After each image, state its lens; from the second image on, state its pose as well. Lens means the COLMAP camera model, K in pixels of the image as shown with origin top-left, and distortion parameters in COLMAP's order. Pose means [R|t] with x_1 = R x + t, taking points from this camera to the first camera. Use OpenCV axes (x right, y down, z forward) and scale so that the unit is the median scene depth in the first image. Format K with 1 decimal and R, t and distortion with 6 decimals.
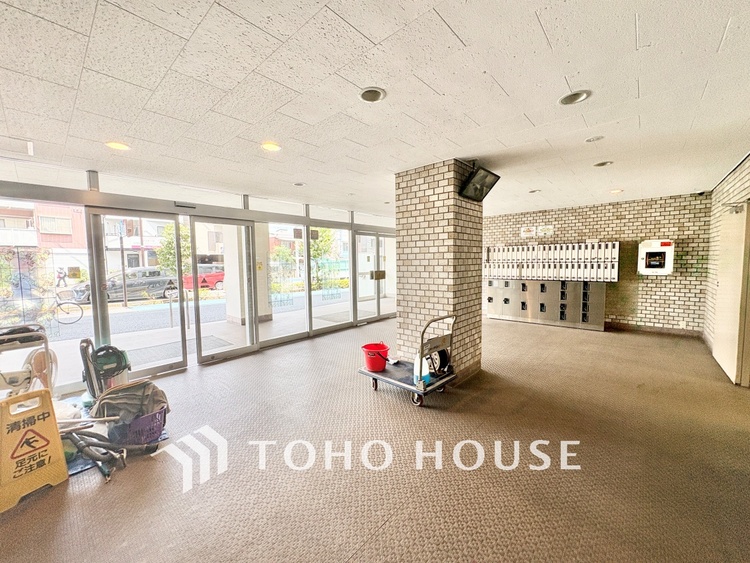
lens RADIAL K [[301.2, 0, 374.7], [0, 301.2, 281.2], [0, 0, 1]] dist [-0.000487, 0.000682]
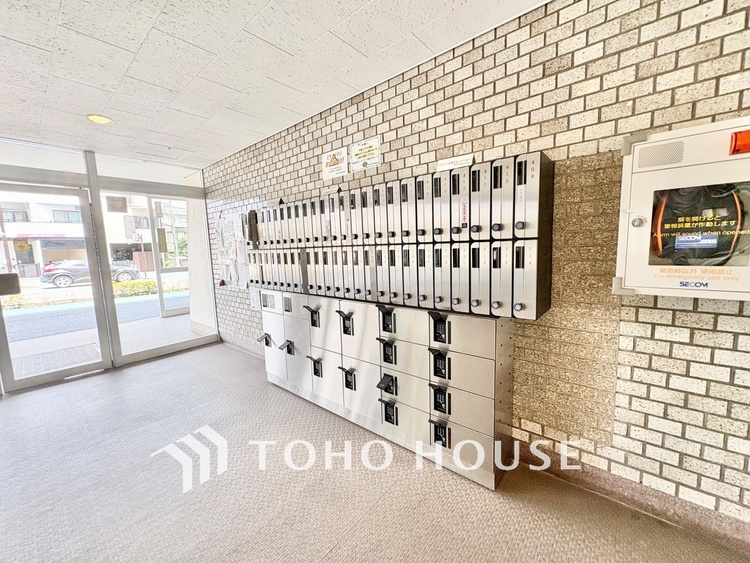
lens RADIAL K [[301.2, 0, 375.1], [0, 301.2, 280.7], [0, 0, 1]] dist [-0.000487, 0.000682]
pose [[0.999491, -0.023876, 0.021169, 0.665330], [0.022803, 0.998512, 0.049540, -0.045488], [-0.022321, -0.049032, 0.998548, 0.752382]]
